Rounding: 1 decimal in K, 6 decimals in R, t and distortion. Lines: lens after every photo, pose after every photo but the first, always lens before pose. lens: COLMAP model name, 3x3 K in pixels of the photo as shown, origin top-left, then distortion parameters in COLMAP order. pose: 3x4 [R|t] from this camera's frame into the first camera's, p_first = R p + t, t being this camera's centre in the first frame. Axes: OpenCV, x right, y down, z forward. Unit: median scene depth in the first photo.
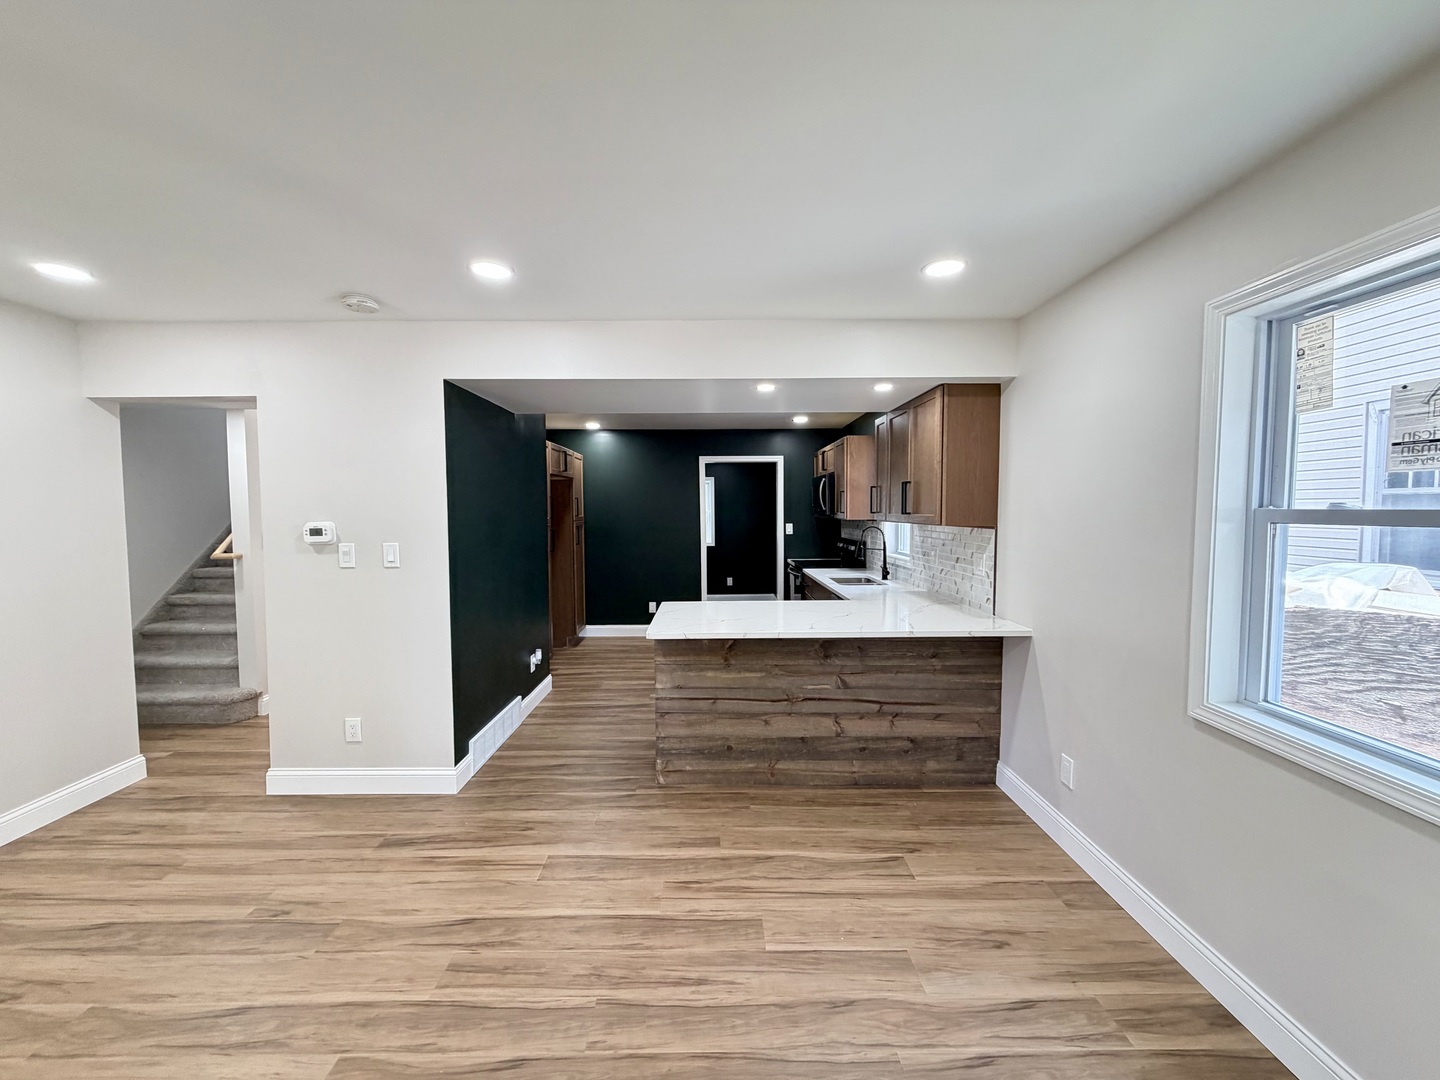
lens RADIAL K [[573.2, 0, 715.4], [0, 573.2, 539.7], [0, 0, 1]] dist [0.000904, -0.000088]
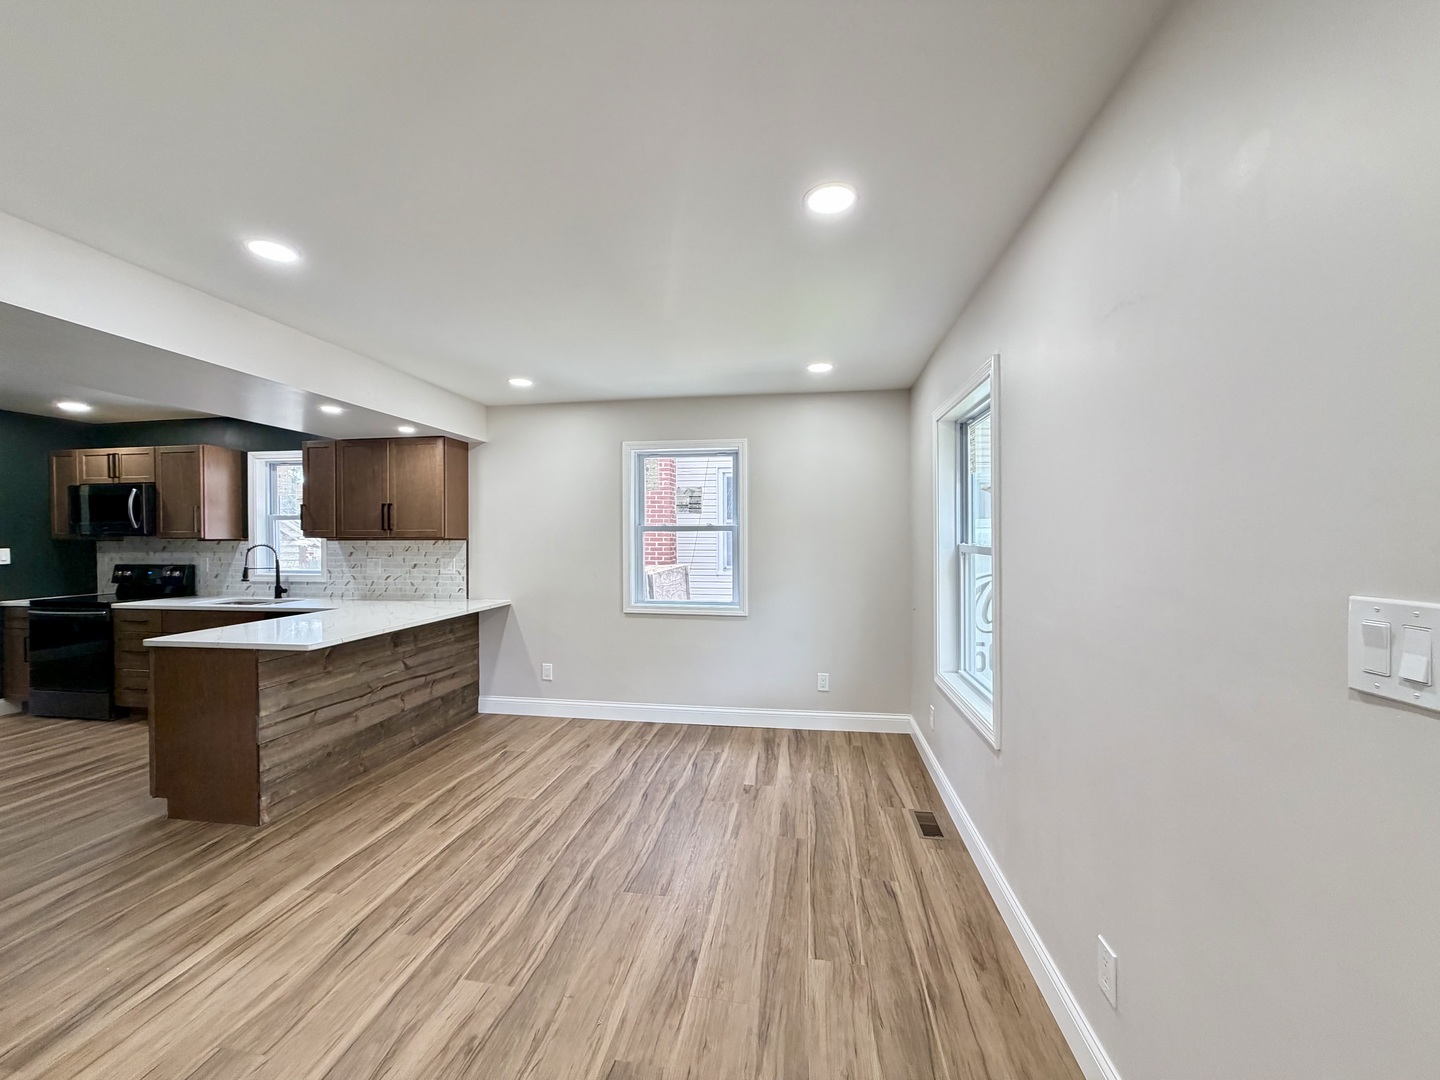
lens RADIAL K [[573.2, 0, 715.4], [0, 573.2, 539.7], [0, 0, 1]] dist [0.000904, -0.000088]
pose [[0.167538, -0.001709, 0.985864, -0.867274], [0.054236, 0.998500, -0.007486, 0.026431], [-0.984373, 0.054724, 0.167380, 0.129864]]
